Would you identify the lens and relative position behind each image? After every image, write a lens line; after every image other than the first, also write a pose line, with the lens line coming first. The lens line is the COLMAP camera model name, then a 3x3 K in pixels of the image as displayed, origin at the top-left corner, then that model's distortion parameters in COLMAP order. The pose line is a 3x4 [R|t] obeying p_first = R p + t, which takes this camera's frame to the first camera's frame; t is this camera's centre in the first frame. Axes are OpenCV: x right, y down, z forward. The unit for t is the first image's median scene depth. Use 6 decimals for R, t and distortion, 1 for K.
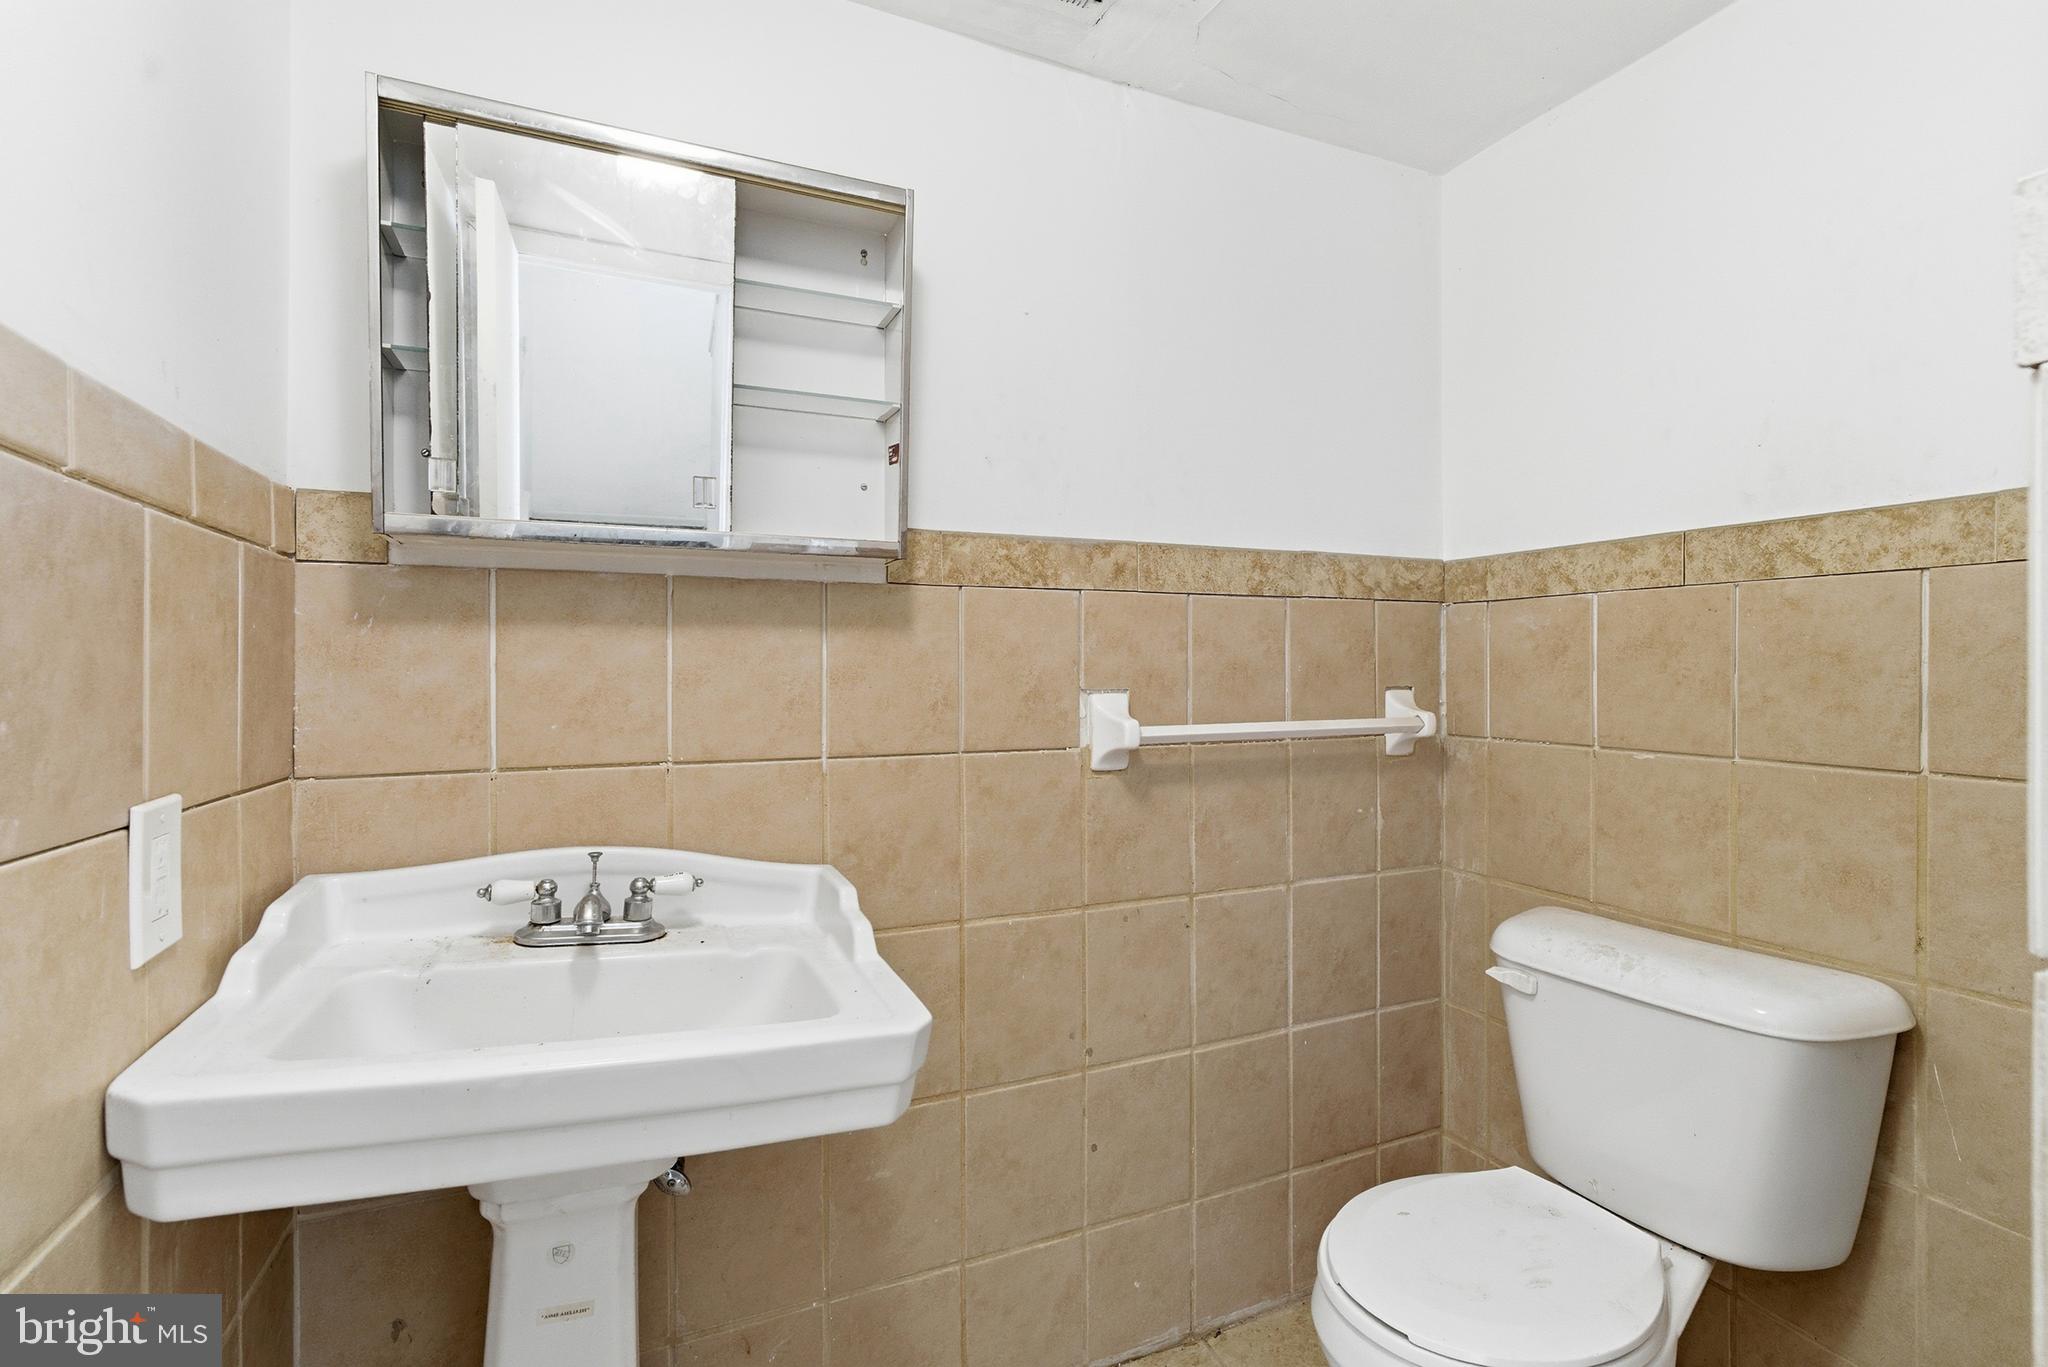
lens RADIAL K [[932.4, 0, 1025.0], [0, 932.4, 675.7], [0, 0, 1]] dist [-0.008696, 0.003653]
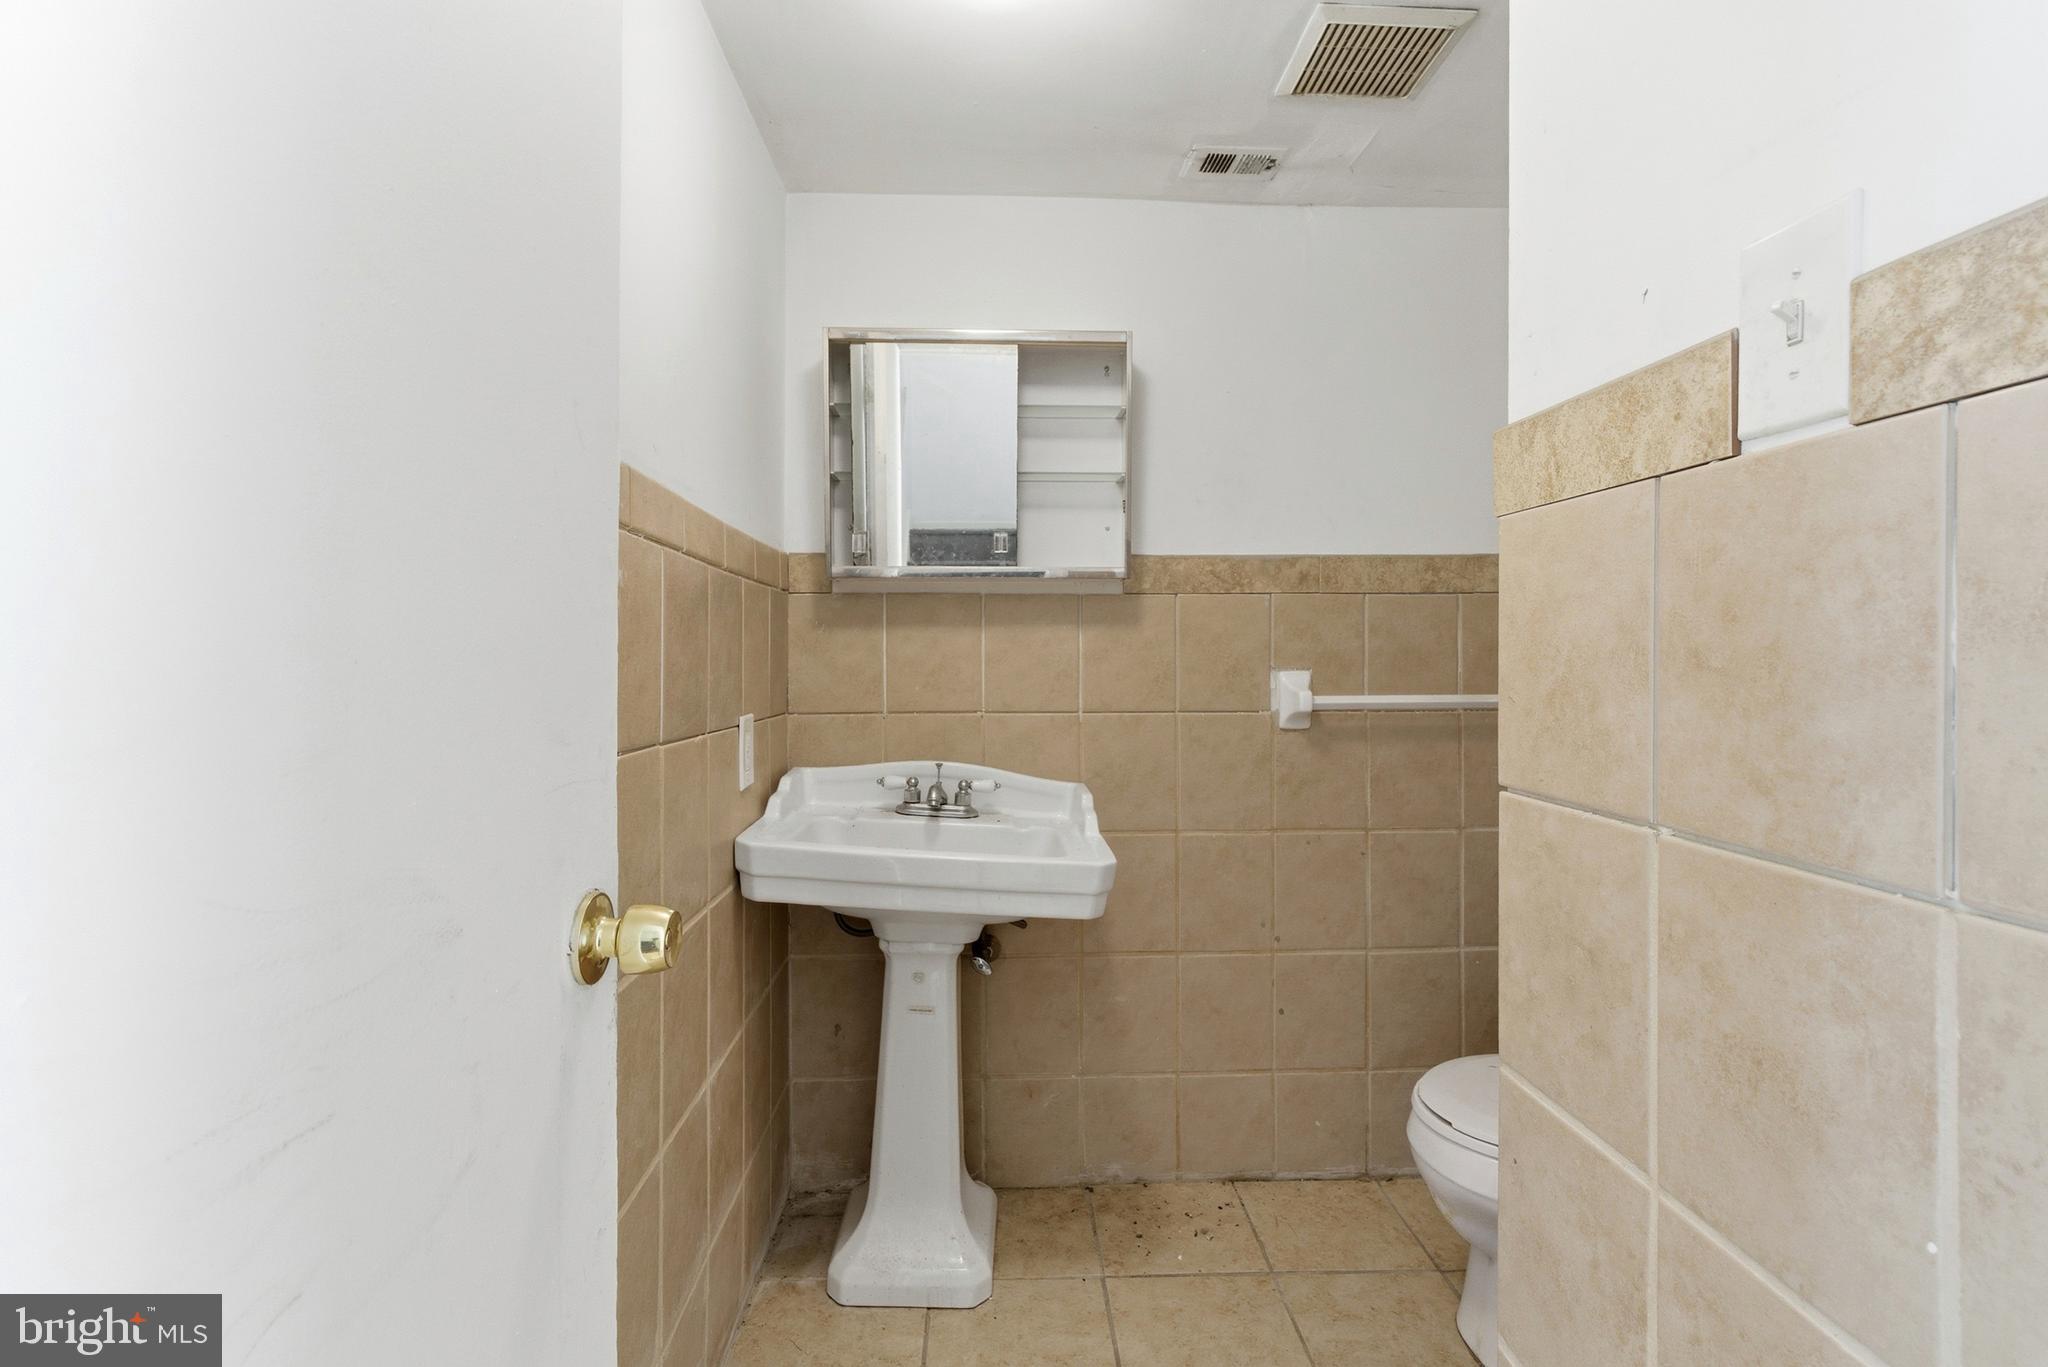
lens RADIAL K [[932.4, 0, 1021.3], [0, 932.4, 673.0], [0, 0, 1]] dist [-0.008696, 0.003653]
pose [[0.931257, 0.007280, -0.364290, 0.255878], [-0.001278, 0.999859, 0.016714, 0.000578], [0.364361, -0.015099, 0.931135, -0.451331]]
